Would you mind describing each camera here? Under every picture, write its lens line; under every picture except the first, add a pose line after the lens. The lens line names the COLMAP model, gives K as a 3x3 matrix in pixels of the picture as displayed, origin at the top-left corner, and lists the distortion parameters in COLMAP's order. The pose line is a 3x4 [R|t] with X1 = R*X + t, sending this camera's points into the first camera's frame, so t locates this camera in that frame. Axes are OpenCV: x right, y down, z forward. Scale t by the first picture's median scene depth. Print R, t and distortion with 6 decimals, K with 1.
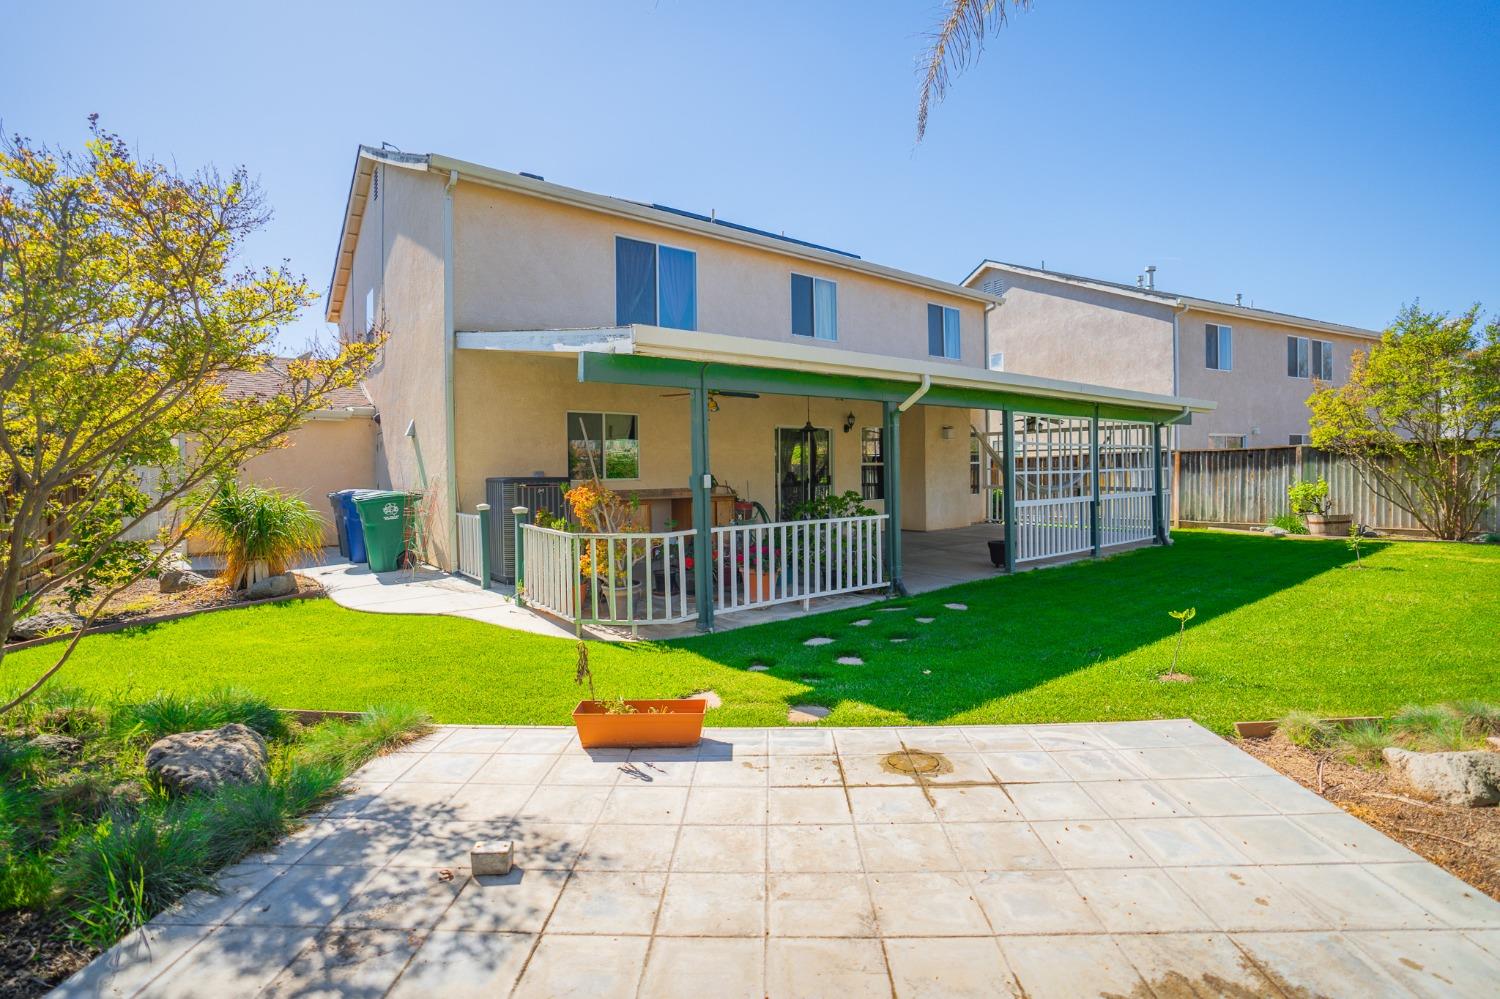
lens RADIAL K [[692.6, 0, 743.1], [0, 692.6, 487.5], [0, 0, 1]] dist [-0.057852, 0.017181]
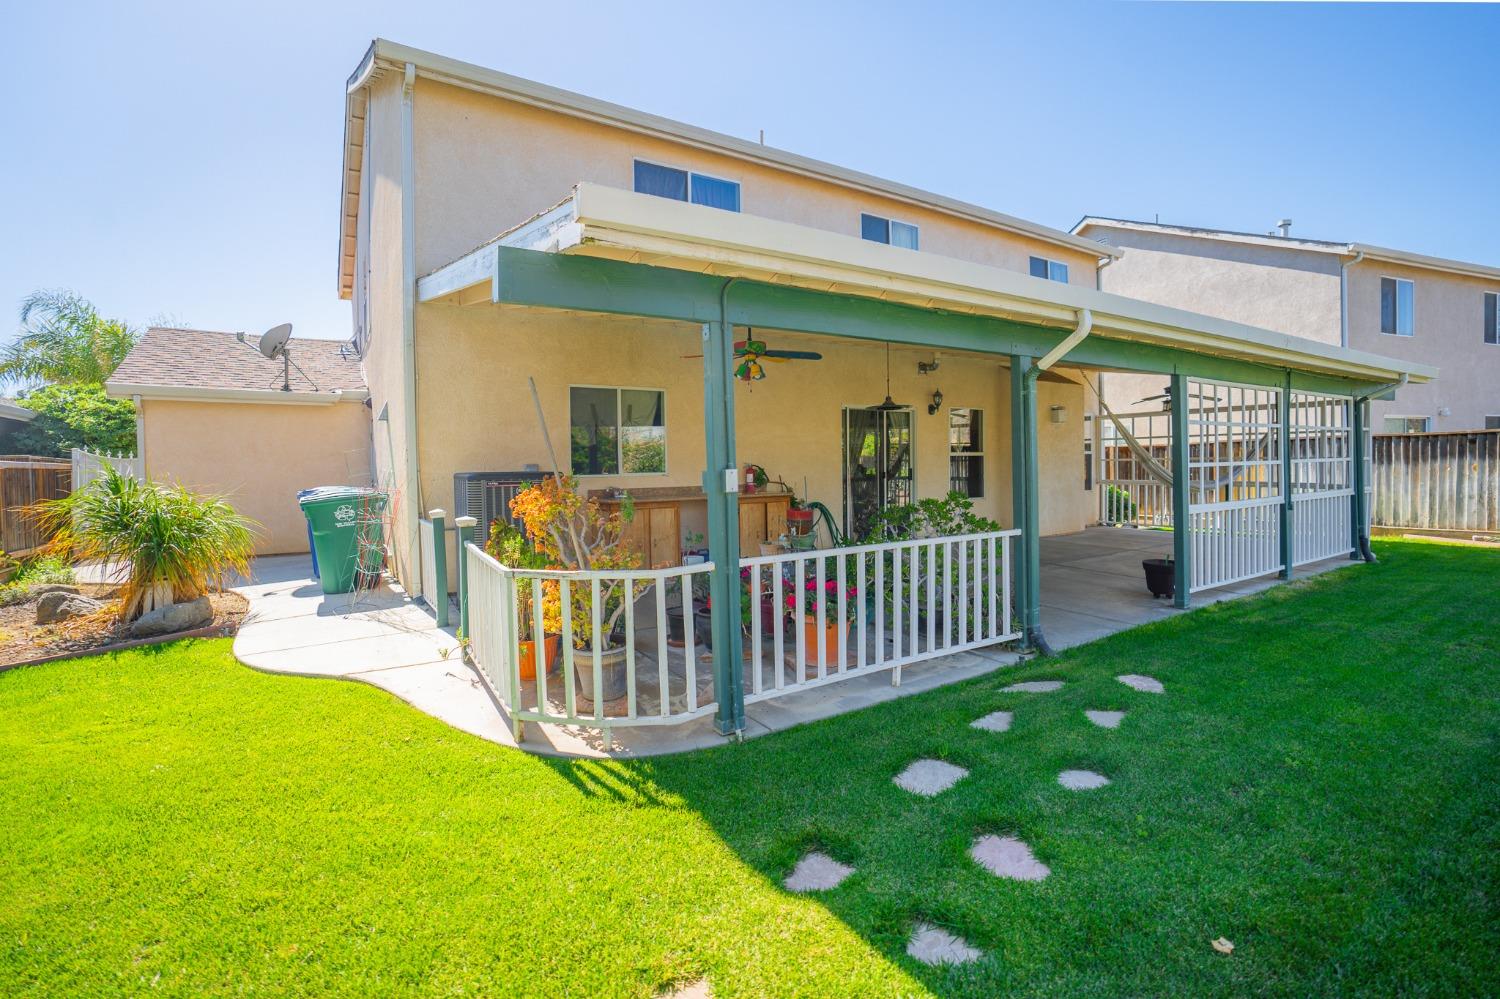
lens RADIAL K [[692.6, 0, 755.3], [0, 692.6, 465.6], [0, 0, 1]] dist [-0.057852, 0.017181]
pose [[0.997261, -0.002327, -0.073924, 0.007100], [0.000744, 0.999770, -0.021433, -0.005370], [0.073957, 0.021319, 0.997034, 0.255972]]
